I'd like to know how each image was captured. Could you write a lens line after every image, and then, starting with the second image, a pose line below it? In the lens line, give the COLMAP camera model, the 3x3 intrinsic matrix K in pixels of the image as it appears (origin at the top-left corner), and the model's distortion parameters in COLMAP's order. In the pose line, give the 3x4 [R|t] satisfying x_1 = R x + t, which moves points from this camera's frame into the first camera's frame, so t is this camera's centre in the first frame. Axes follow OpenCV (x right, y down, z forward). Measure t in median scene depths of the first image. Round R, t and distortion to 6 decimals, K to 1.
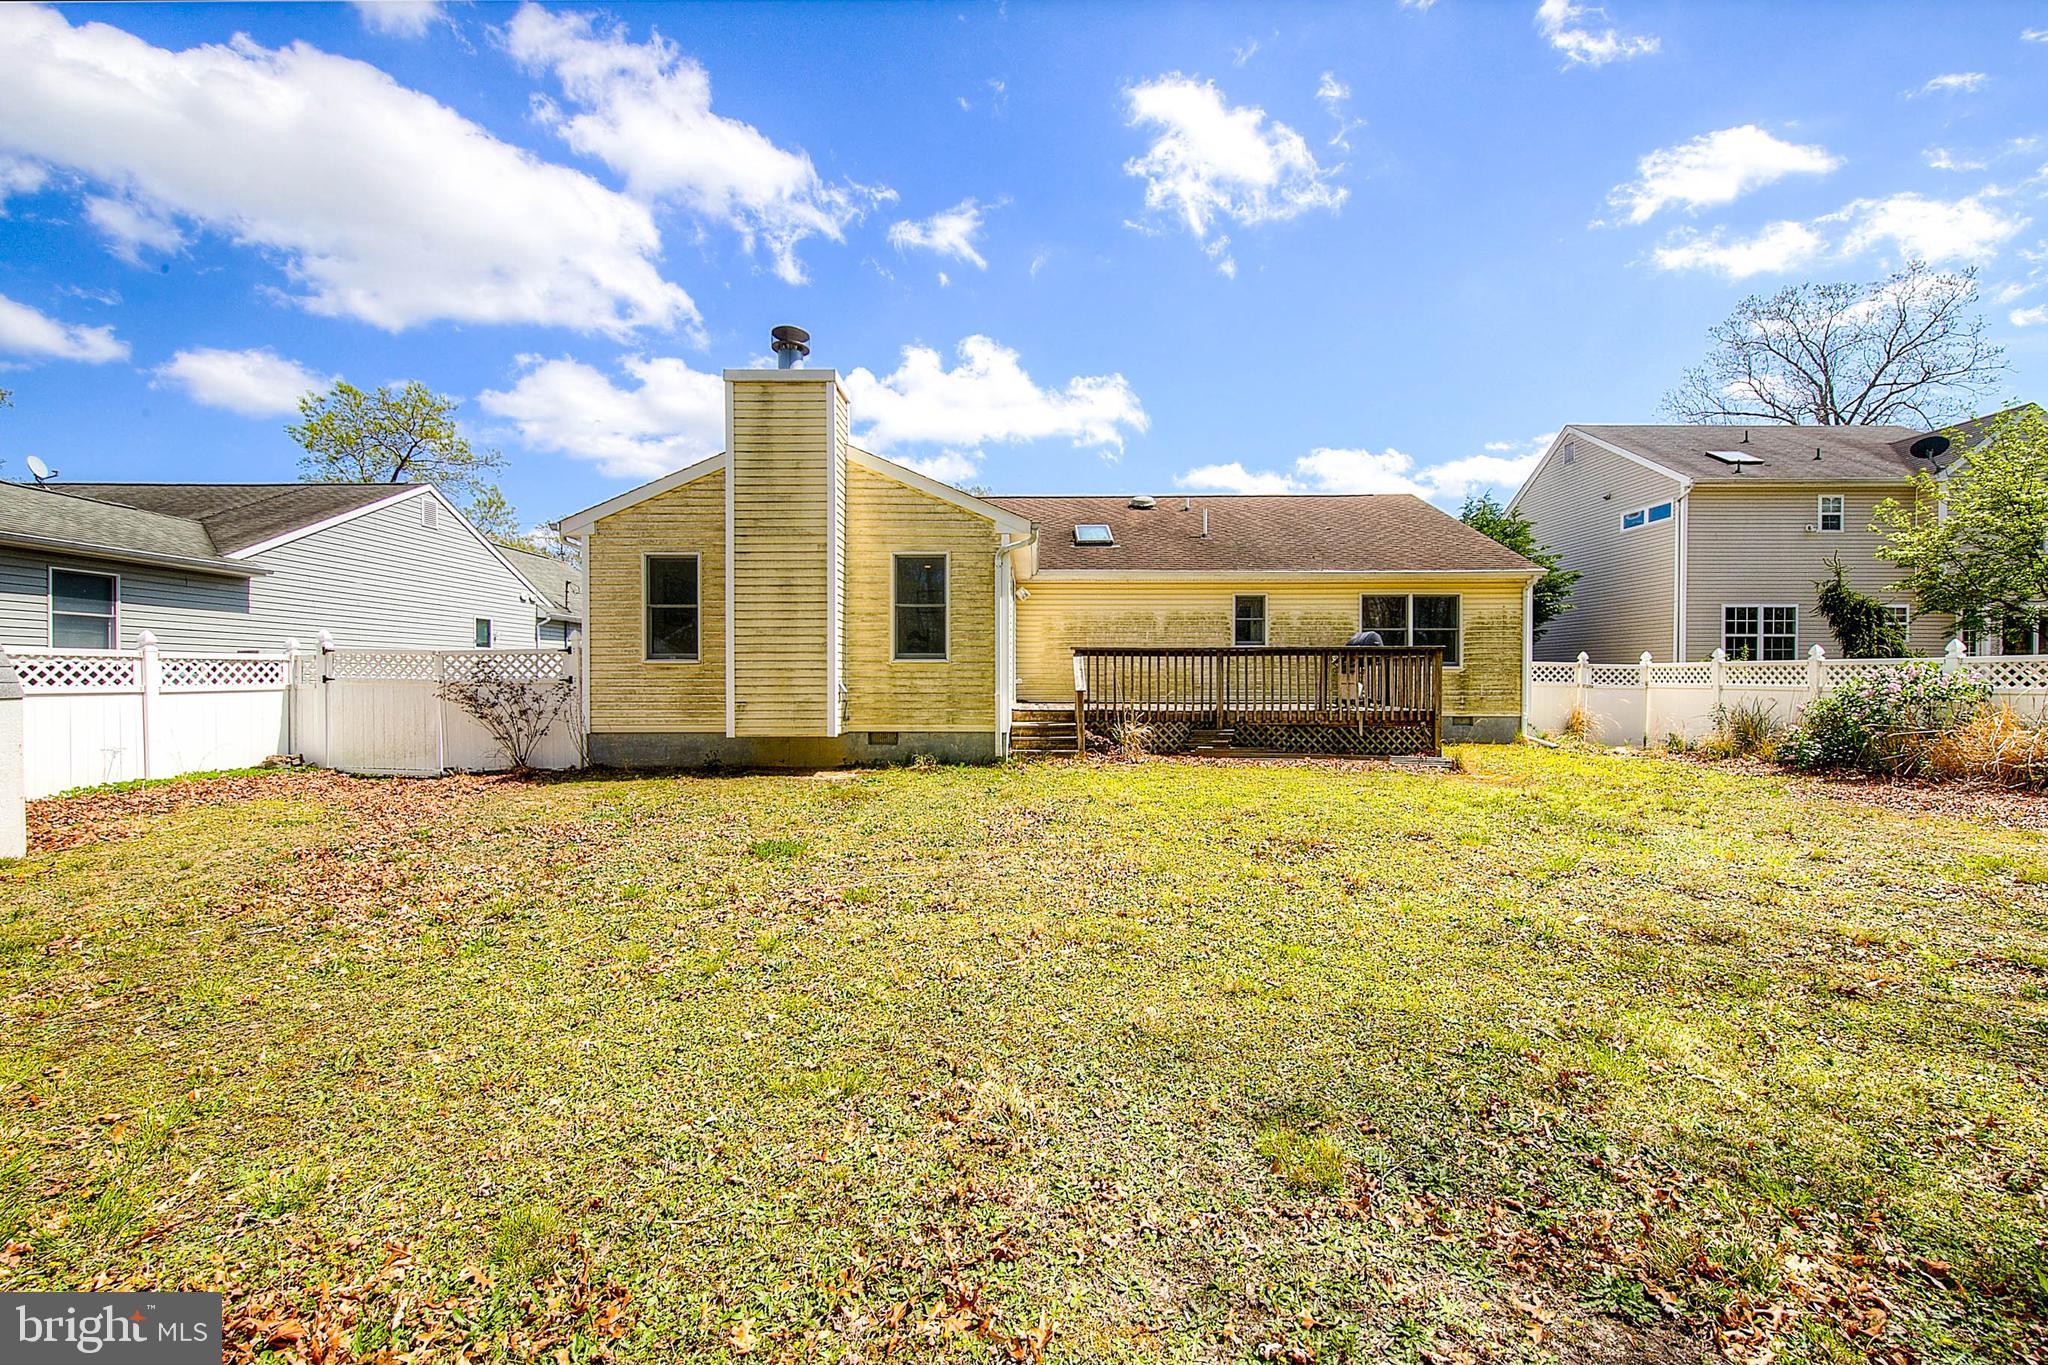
lens RADIAL K [[806.2, 0, 1017.7], [0, 806.2, 688.0], [0, 0, 1]] dist [0.002227, -0.000632]
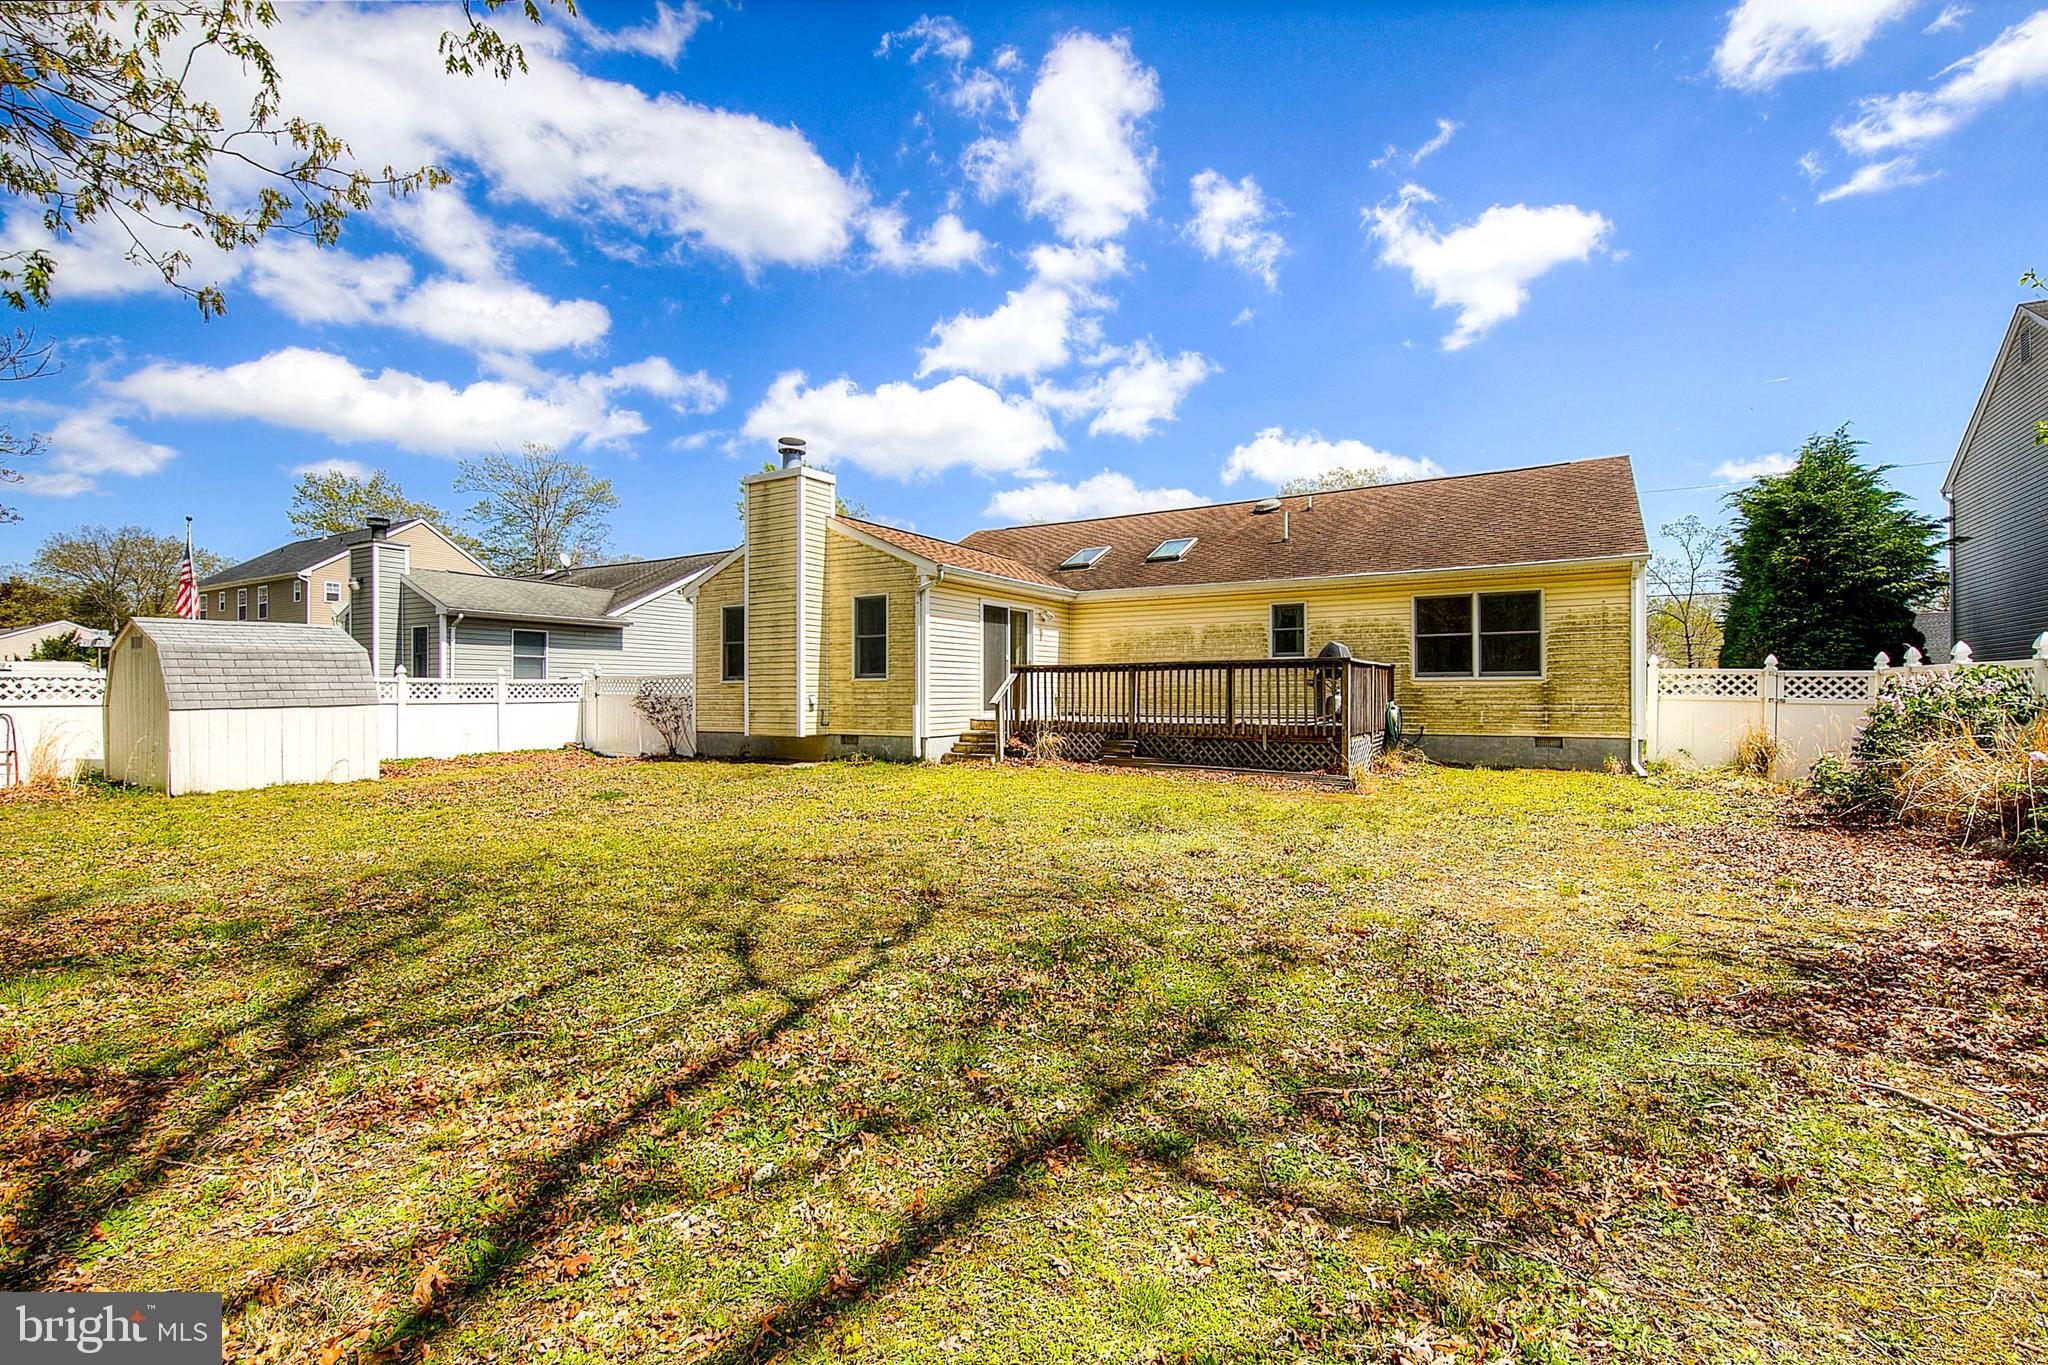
lens RADIAL K [[913.1, 0, 1025.5], [0, 913.1, 687.6], [0, 0, 1]] dist [0.005566, -0.000313]
pose [[0.860152, -0.005883, -0.510004, 0.741846], [-0.002433, 0.999875, -0.015637, 0.001056], [0.510032, 0.014691, 0.860030, -0.105369]]
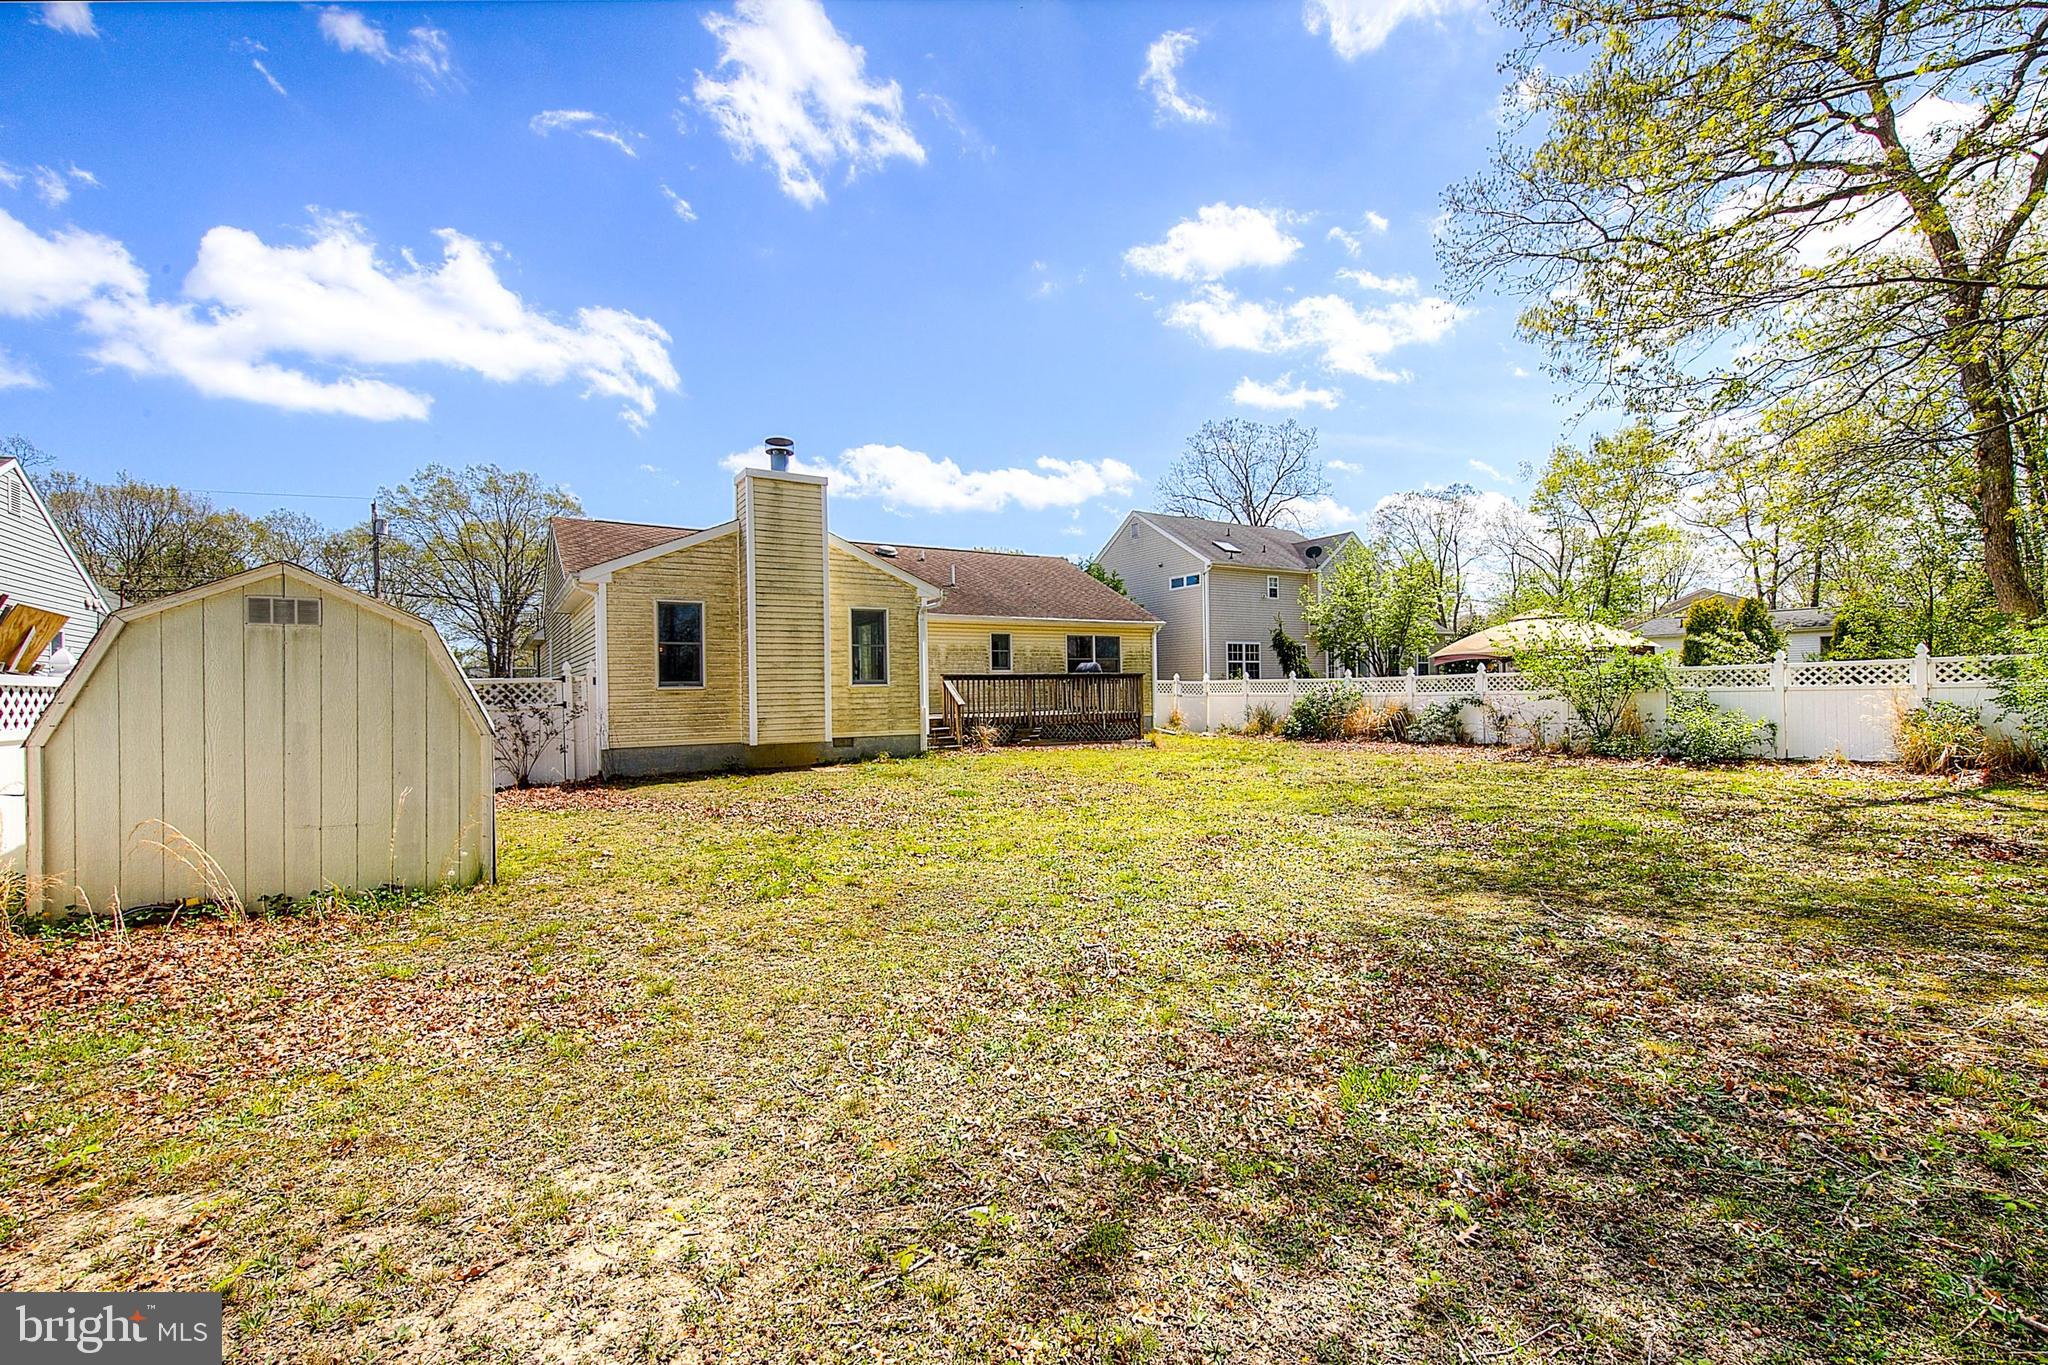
lens RADIAL K [[882.5, 0, 1024.0], [0, 882.5, 682.5], [0, 0, 1]] dist [0.007503, -0.000048]
pose [[0.842440, -0.008113, 0.538730, -0.644712], [0.020333, 0.999653, -0.016741, -0.006811], [-0.538407, 0.025057, 0.842312, -0.386343]]
